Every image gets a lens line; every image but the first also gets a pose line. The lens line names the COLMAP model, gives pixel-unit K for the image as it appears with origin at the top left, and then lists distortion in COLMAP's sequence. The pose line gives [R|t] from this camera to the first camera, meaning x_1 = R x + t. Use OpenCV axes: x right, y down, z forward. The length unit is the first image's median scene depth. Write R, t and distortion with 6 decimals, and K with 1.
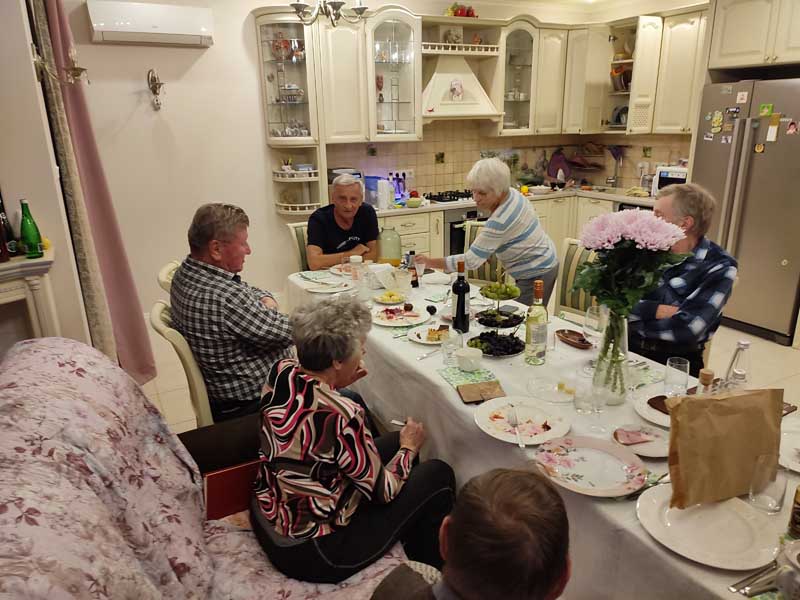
lens RADIAL K [[577.2, 0, 402.3], [0, 577.2, 292.5], [0, 0, 1]] dist [0.037612, -0.032504]
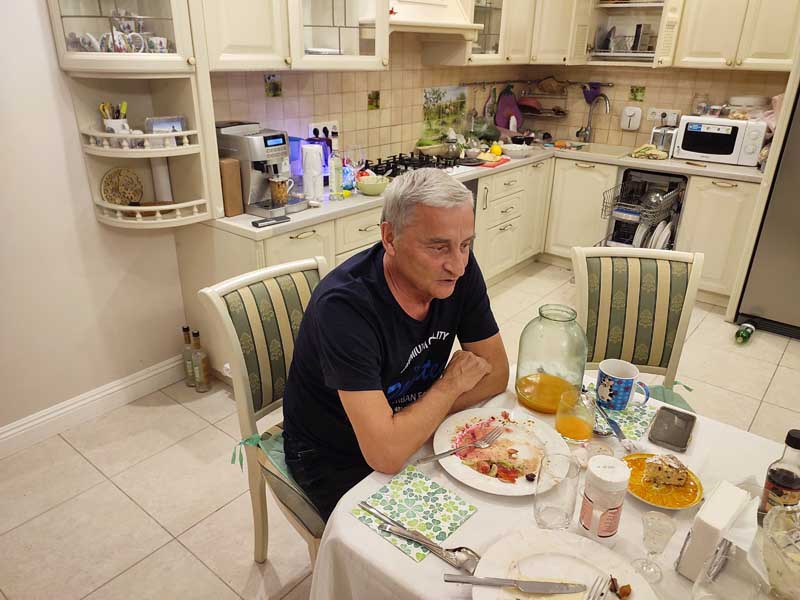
lens RADIAL K [[577.2, 0, 401.8], [0, 577.2, 296.1], [0, 0, 1]] dist [0.037612, -0.032504]
pose [[0.921468, -0.119472, 0.369625, -0.277471], [0.075842, 0.988550, 0.130450, -0.195955], [-0.380977, -0.092173, 0.919978, 0.757688]]
